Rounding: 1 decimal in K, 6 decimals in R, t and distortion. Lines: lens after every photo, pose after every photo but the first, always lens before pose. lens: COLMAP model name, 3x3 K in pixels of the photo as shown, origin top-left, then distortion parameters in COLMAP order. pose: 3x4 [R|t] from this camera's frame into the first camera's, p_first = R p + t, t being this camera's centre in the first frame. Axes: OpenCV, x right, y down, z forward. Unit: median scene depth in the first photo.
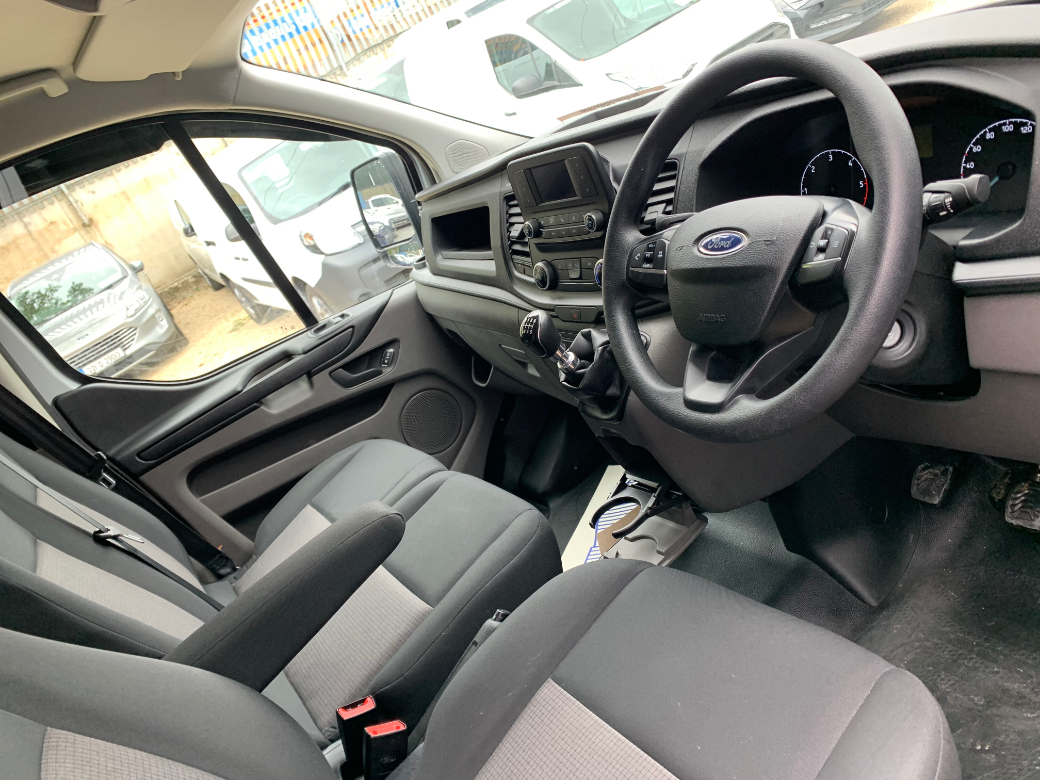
lens RADIAL K [[797.8, 0, 523.9], [0, 797.8, 383.4], [0, 0, 1]] dist [0.025625, -0.016851]
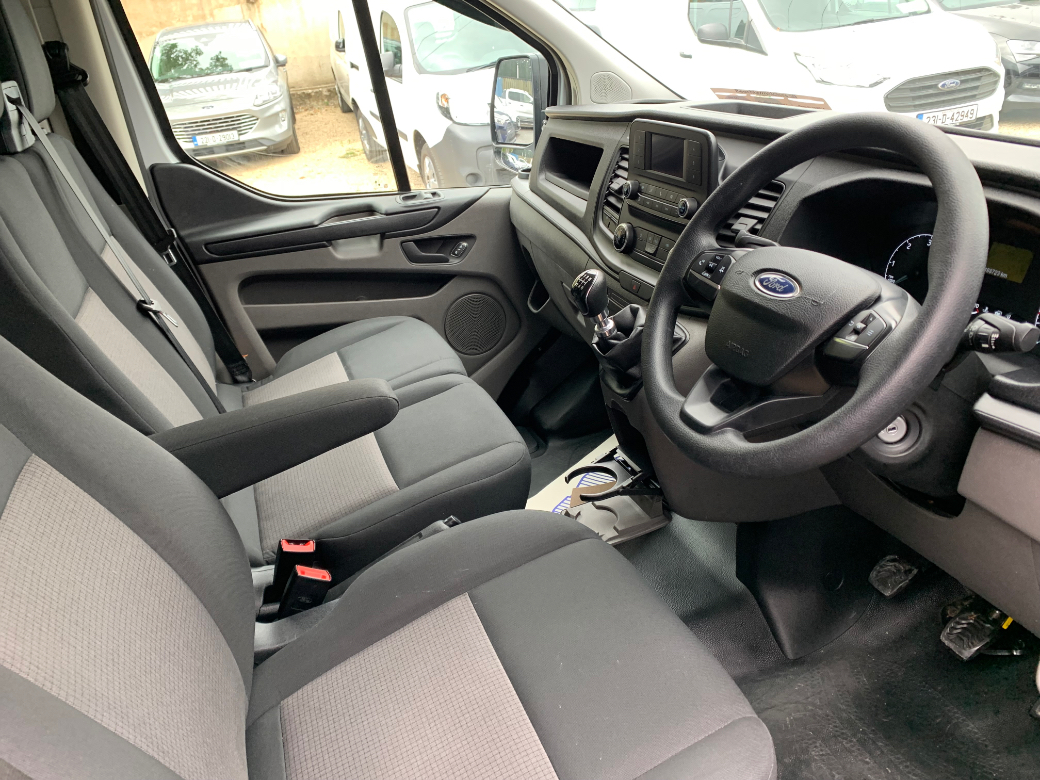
lens RADIAL K [[797.8, 0, 522.6], [0, 797.8, 380.8], [0, 0, 1]] dist [0.025625, -0.016851]
pose [[0.917426, 0.394844, -0.049263, 0.029885], [-0.388143, 0.915288, 0.107668, -0.029108], [0.087602, -0.079656, 0.992966, -0.030579]]
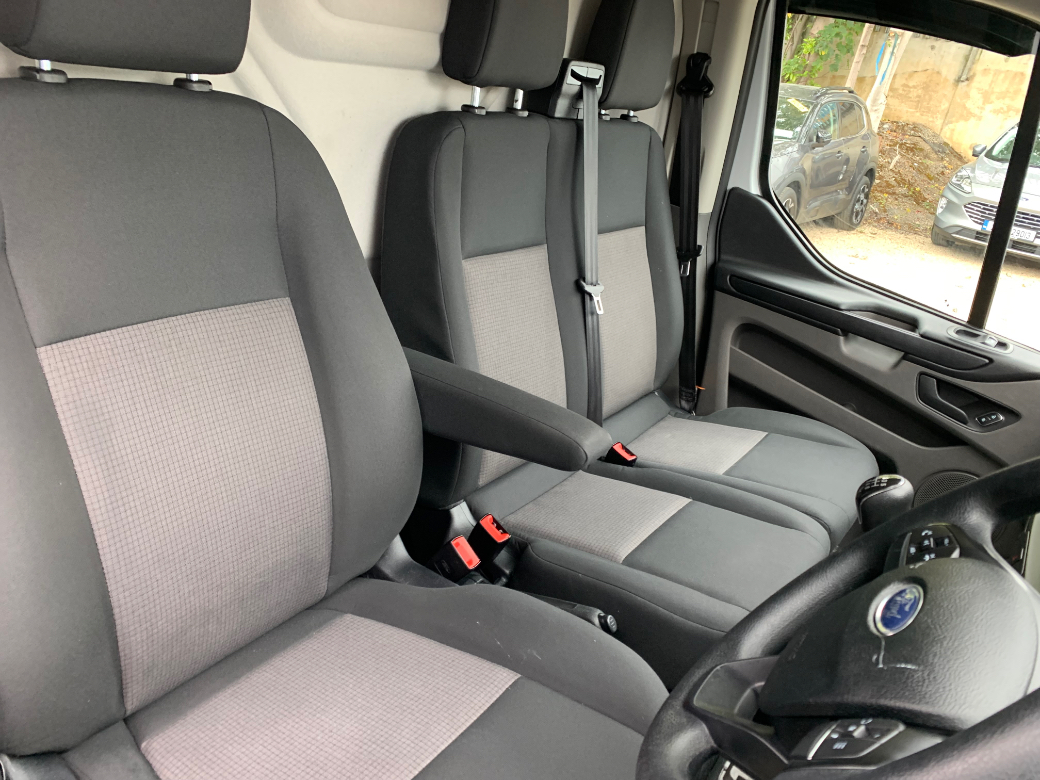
lens RADIAL K [[797.8, 0, 524.2], [0, 797.8, 390.3], [0, 0, 1]] dist [0.025625, -0.016851]
pose [[0.234218, 0.772714, -0.589962, 0.247927], [-0.631206, 0.582409, 0.512229, -0.244091], [0.739406, 0.252414, 0.624152, 0.228398]]
